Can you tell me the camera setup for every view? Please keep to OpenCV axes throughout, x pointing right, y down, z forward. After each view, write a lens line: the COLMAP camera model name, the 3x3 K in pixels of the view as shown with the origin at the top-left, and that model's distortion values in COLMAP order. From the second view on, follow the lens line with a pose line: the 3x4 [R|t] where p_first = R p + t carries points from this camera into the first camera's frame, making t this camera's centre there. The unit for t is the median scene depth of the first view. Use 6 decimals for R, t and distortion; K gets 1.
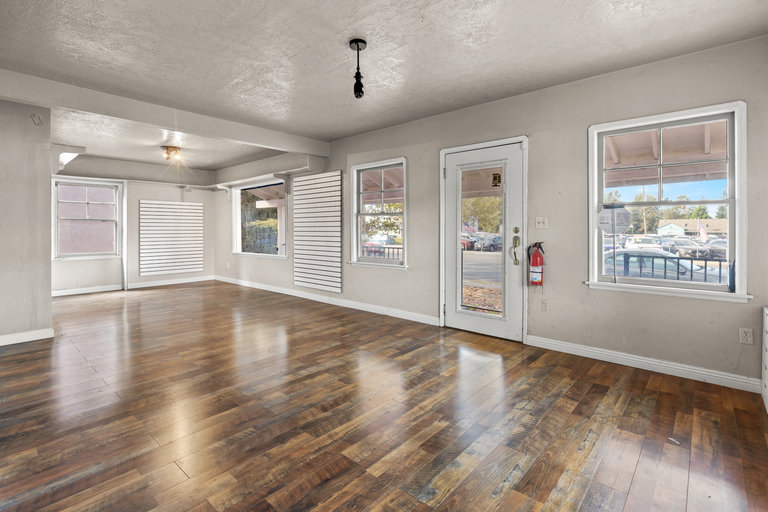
lens RADIAL K [[366.3, 0, 384.3], [0, 366.3, 228.4], [0, 0, 1]] dist [-0.002421, -0.000530]
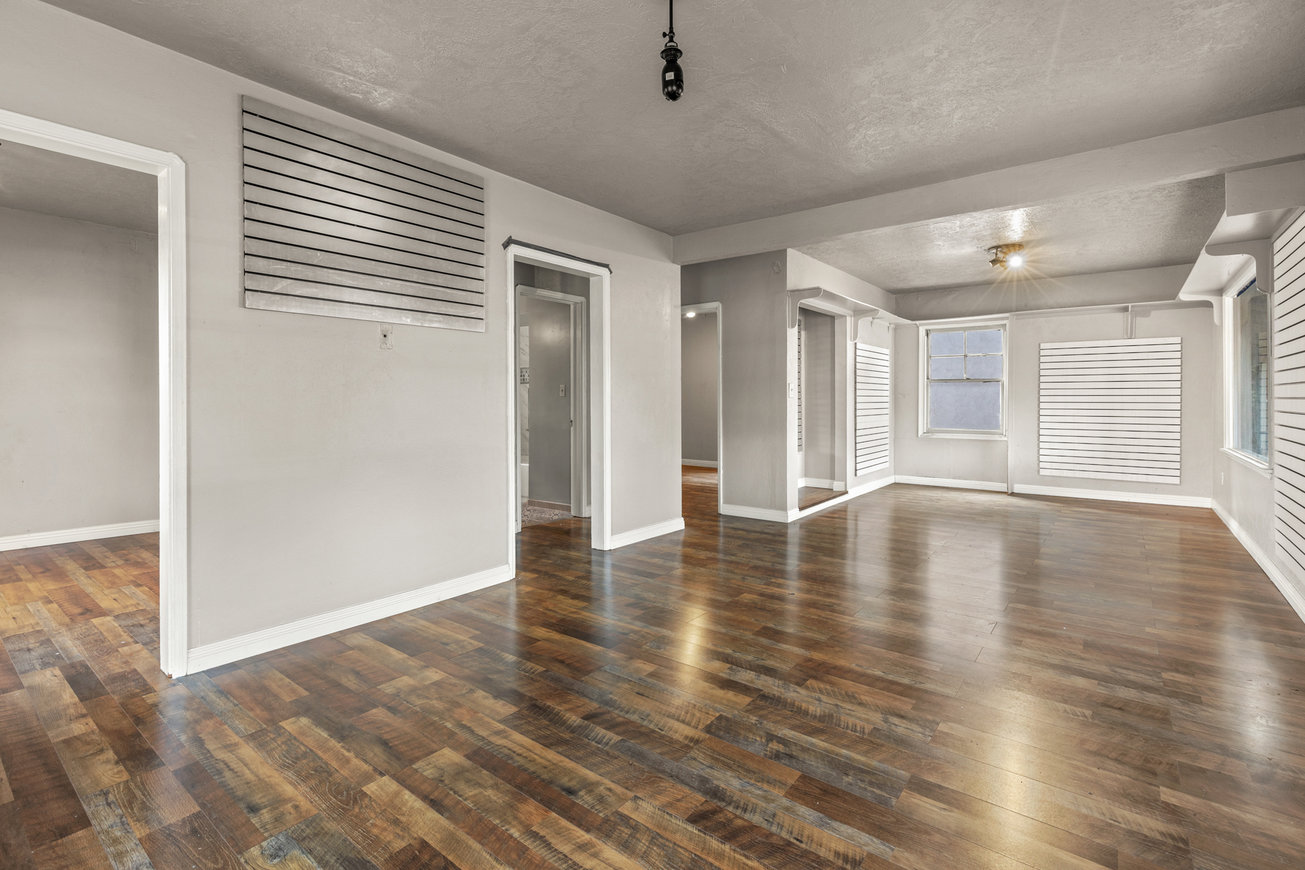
lens RADIAL K [[597.6, 0, 652.1], [0, 597.6, 397.6], [0, 0, 1]] dist [-0.000185, -0.000095]
pose [[0.072330, 0.002837, -0.997377, 0.723333], [0.002850, 0.999991, 0.003051, 0.011968], [0.997377, -0.003063, 0.072321, 1.004302]]
